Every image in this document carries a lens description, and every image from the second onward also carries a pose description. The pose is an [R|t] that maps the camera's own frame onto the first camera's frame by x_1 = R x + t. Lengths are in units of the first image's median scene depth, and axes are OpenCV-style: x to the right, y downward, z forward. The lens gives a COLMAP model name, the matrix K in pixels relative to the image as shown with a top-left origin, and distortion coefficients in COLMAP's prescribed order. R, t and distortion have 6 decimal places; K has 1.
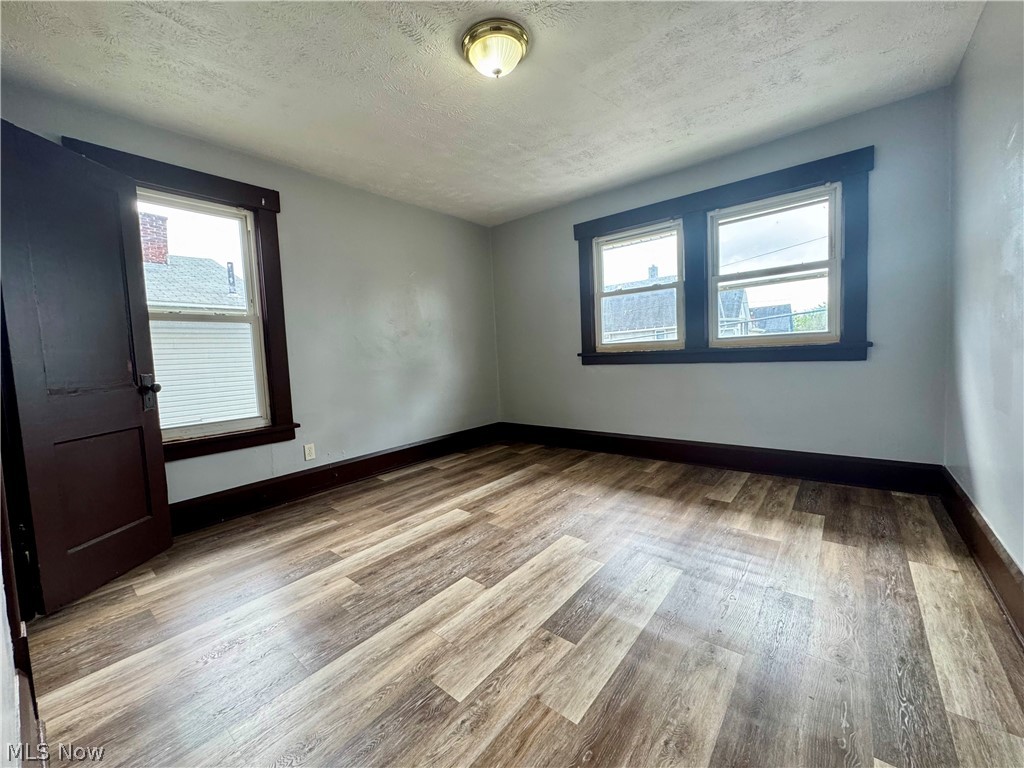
lens RADIAL K [[408.4, 0, 509.1], [0, 408.4, 383.1], [0, 0, 1]] dist [-0.006647, 0.001746]
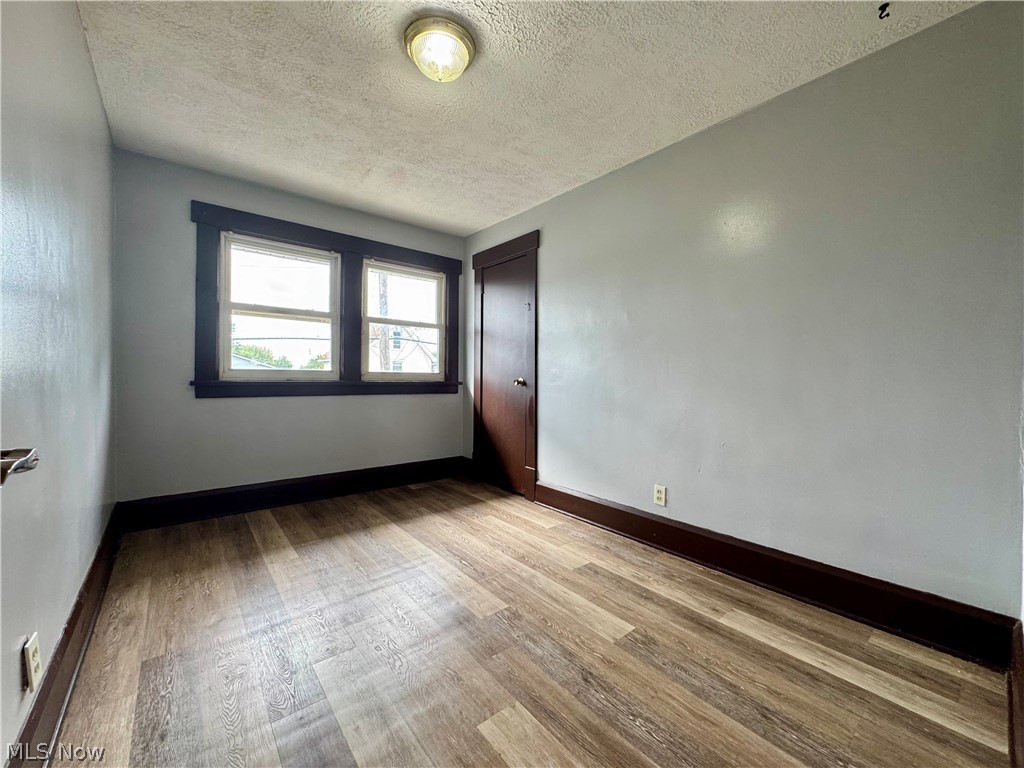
lens RADIAL K [[408.4, 0, 509.4], [0, 408.4, 381.7], [0, 0, 1]] dist [-0.006647, 0.001746]
pose [[0.191474, 0.036656, 0.980813, -0.534625], [0.054942, 0.997335, -0.047999, -0.011534], [-0.979959, 0.063078, 0.188949, 0.446510]]
